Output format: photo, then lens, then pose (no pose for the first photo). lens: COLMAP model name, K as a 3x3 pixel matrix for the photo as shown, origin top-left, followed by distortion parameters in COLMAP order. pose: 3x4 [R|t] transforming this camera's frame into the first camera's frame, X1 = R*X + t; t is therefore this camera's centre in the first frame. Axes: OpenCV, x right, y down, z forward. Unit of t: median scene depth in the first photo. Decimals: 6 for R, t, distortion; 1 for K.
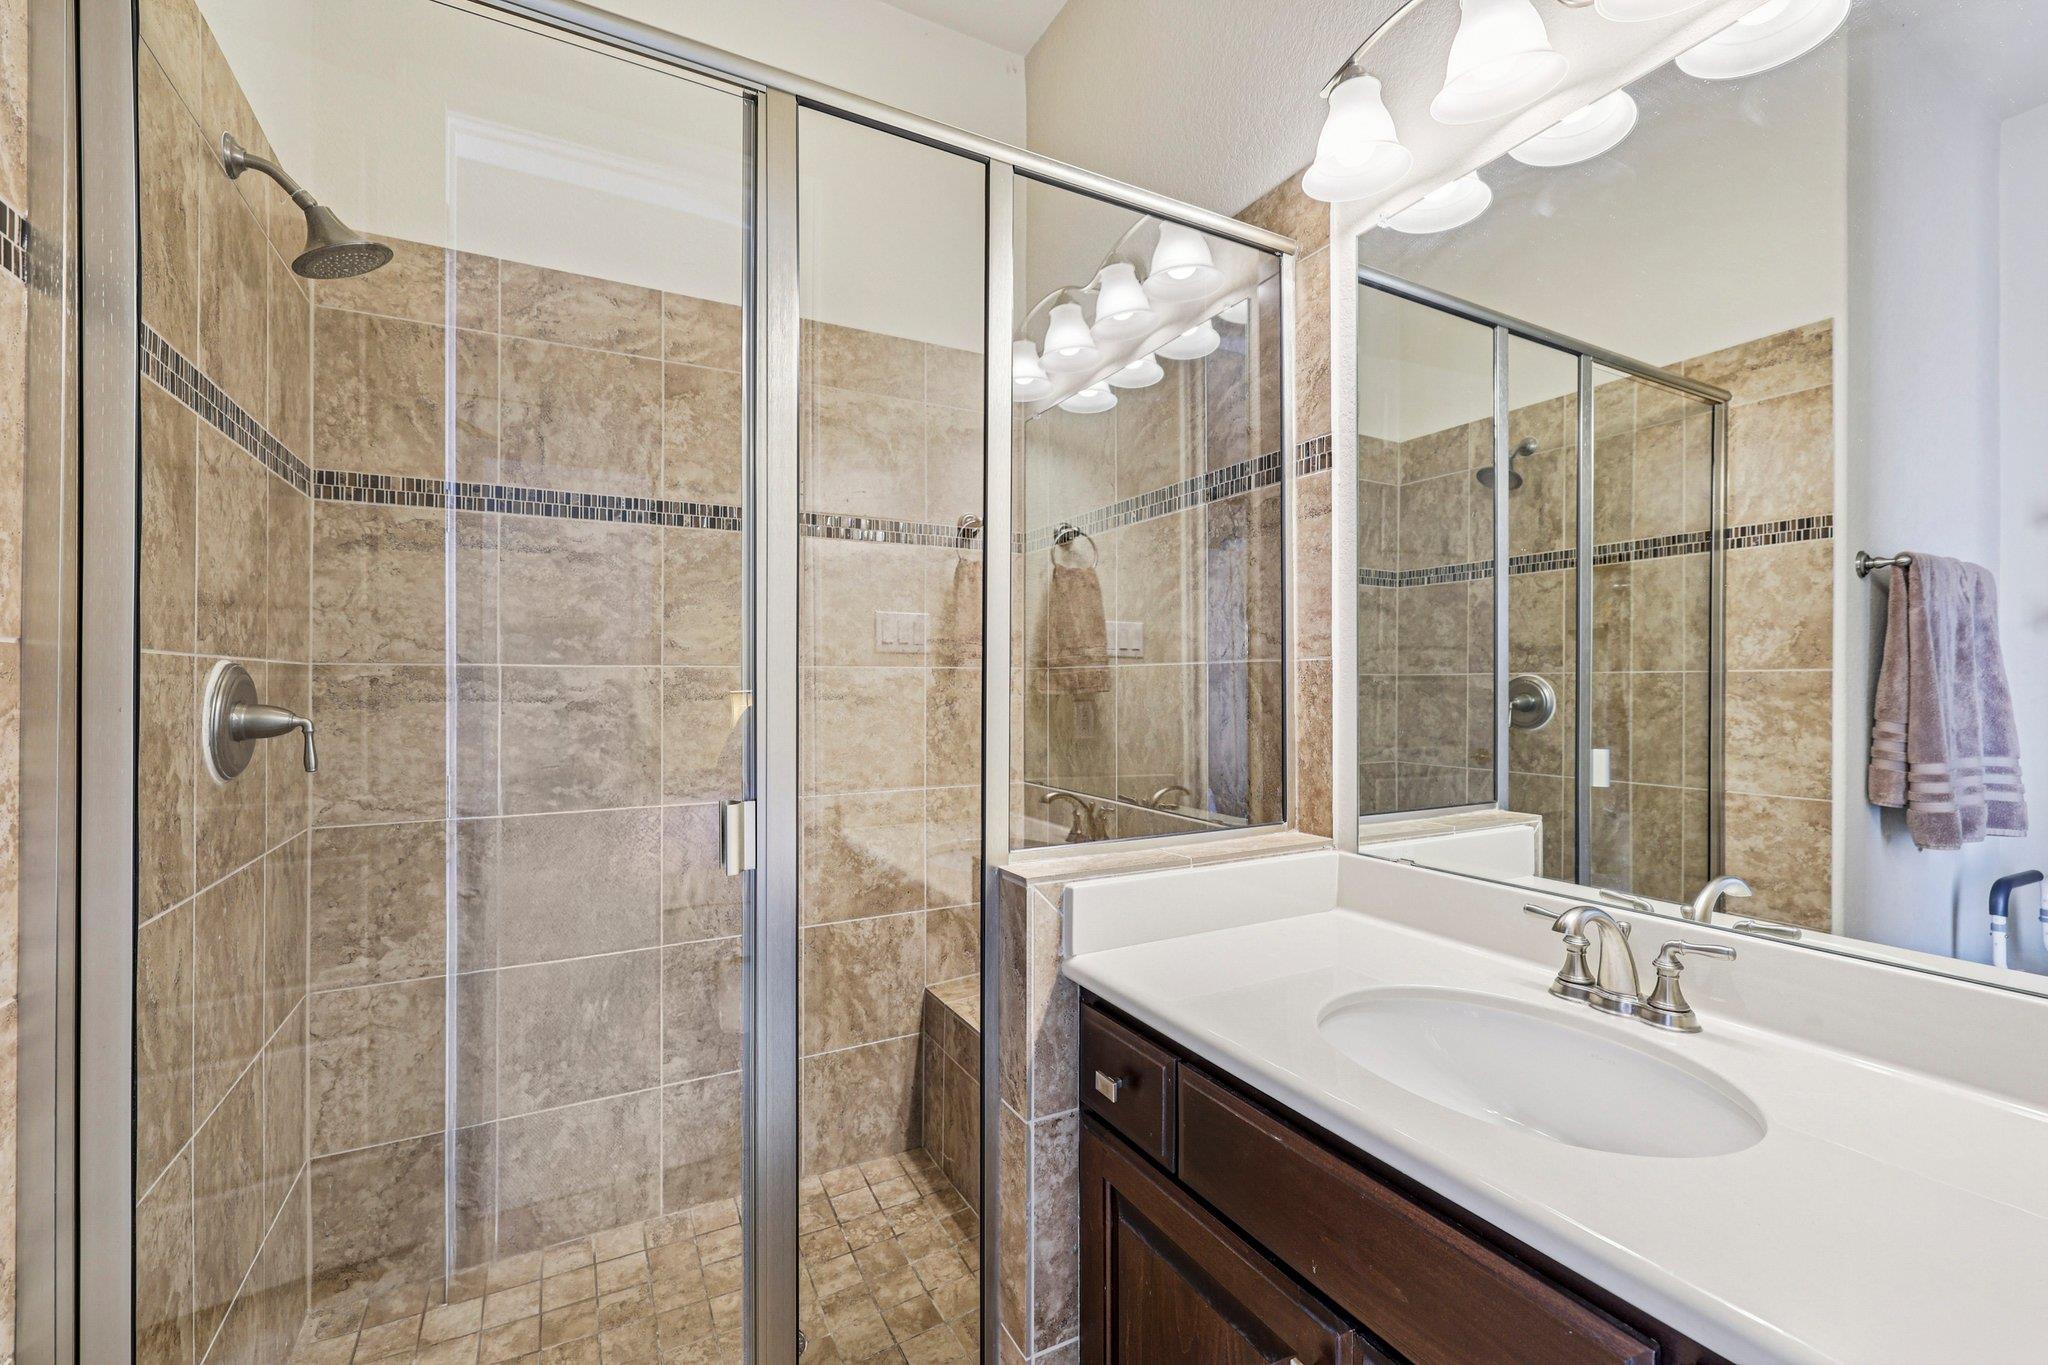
lens RADIAL K [[887.9, 0, 1022.8], [0, 887.9, 689.2], [0, 0, 1]] dist [-0.010495, -0.000237]
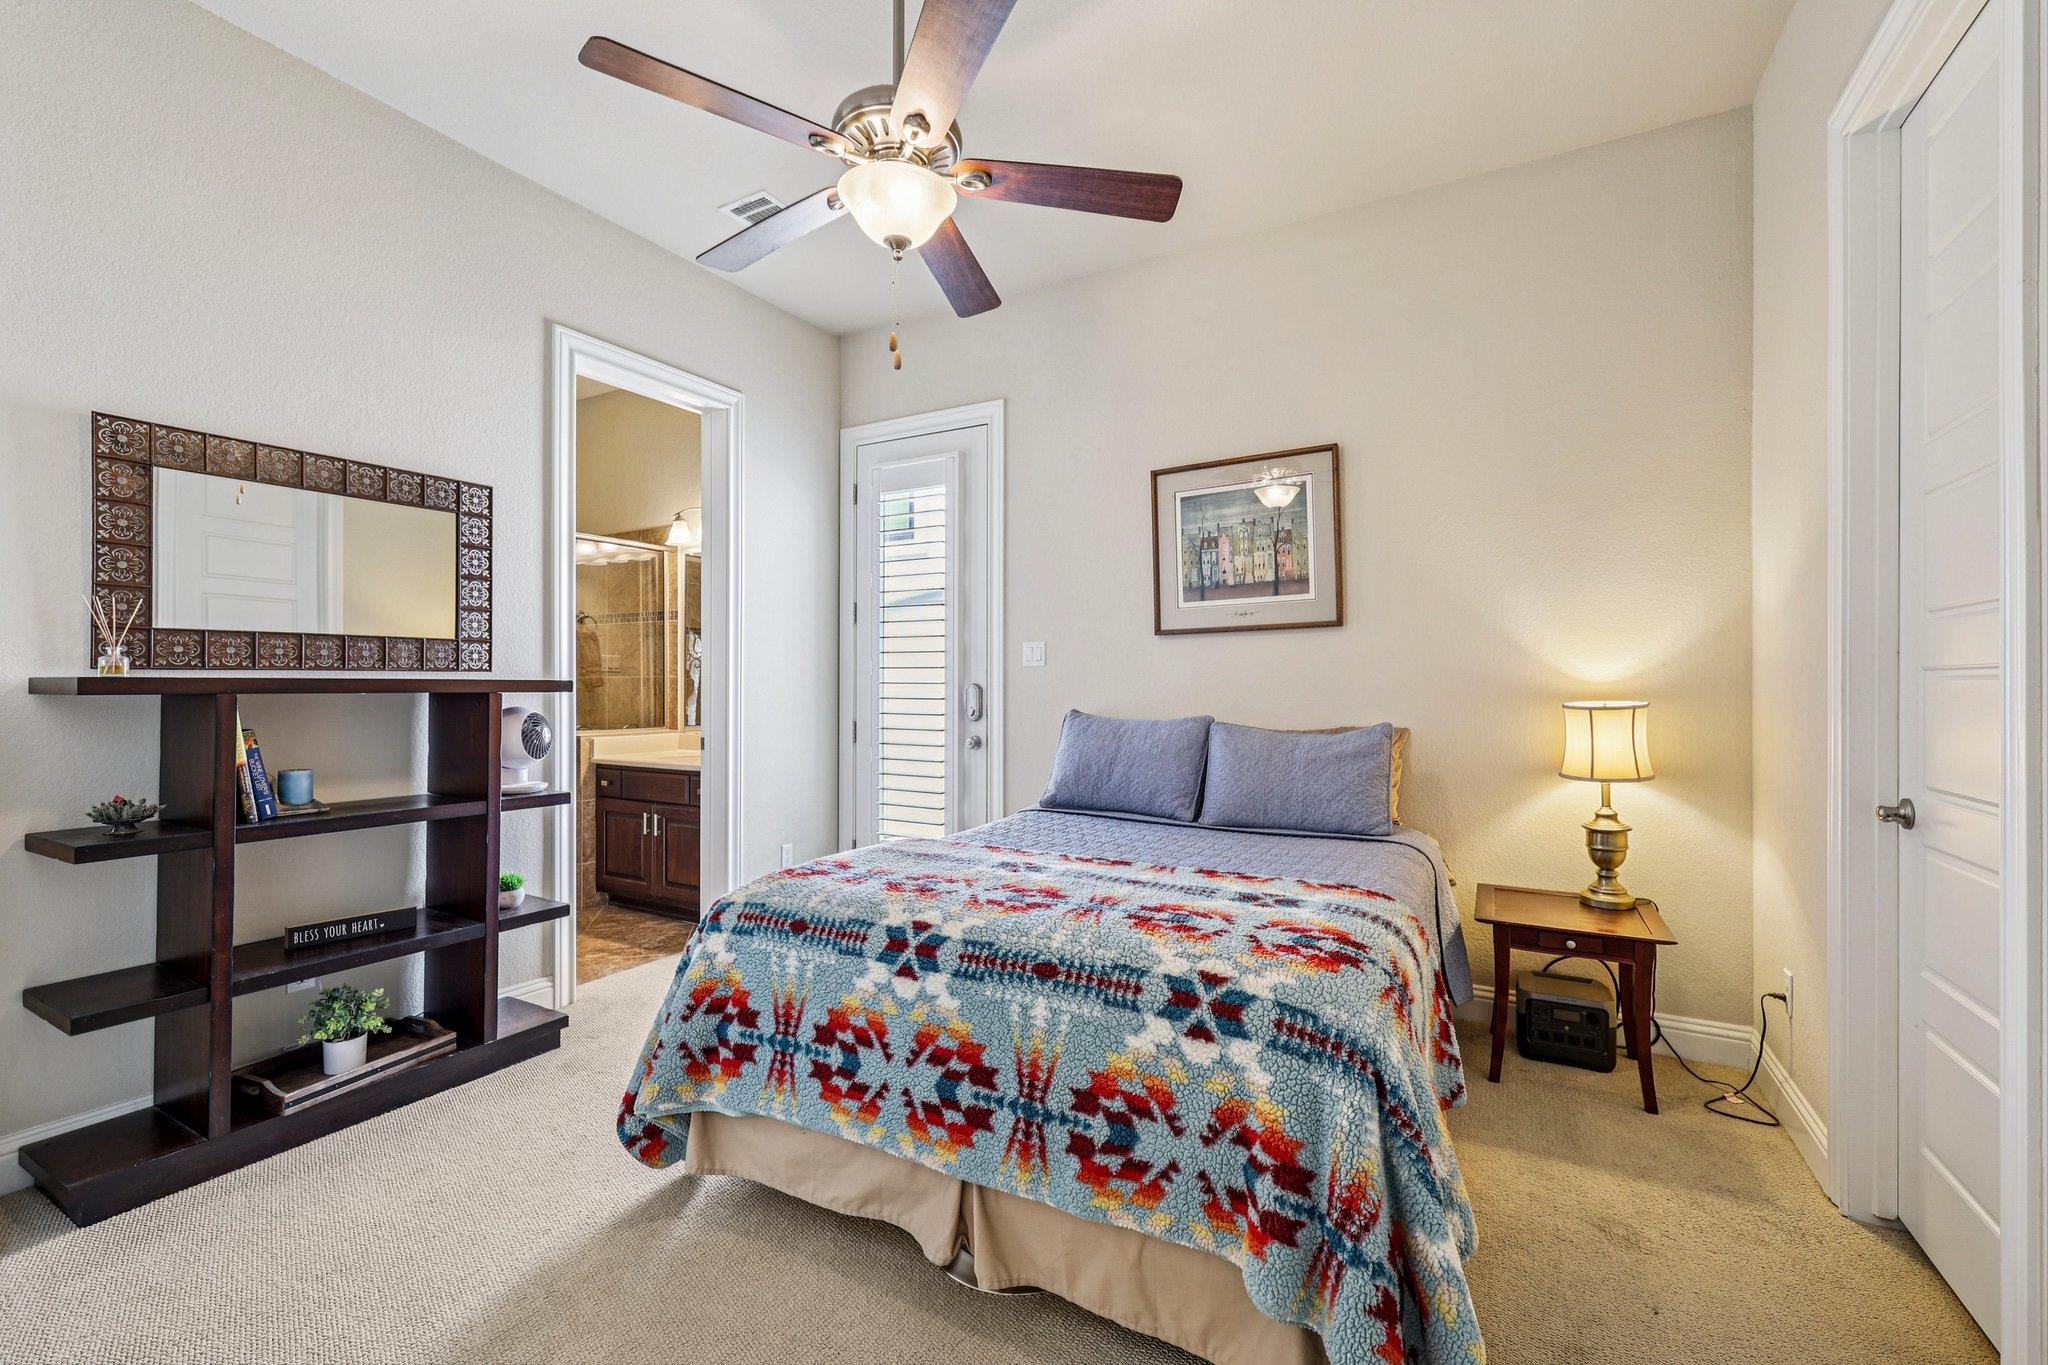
lens RADIAL K [[887.9, 0, 1022.8], [0, 887.9, 689.2], [0, 0, 1]] dist [-0.010495, -0.000237]
pose [[0.855621, 0.001222, 0.517601, -0.261273], [-0.001988, 0.999998, 0.000924, 0.004801], [-0.517598, -0.001819, 0.855622, -2.486034]]
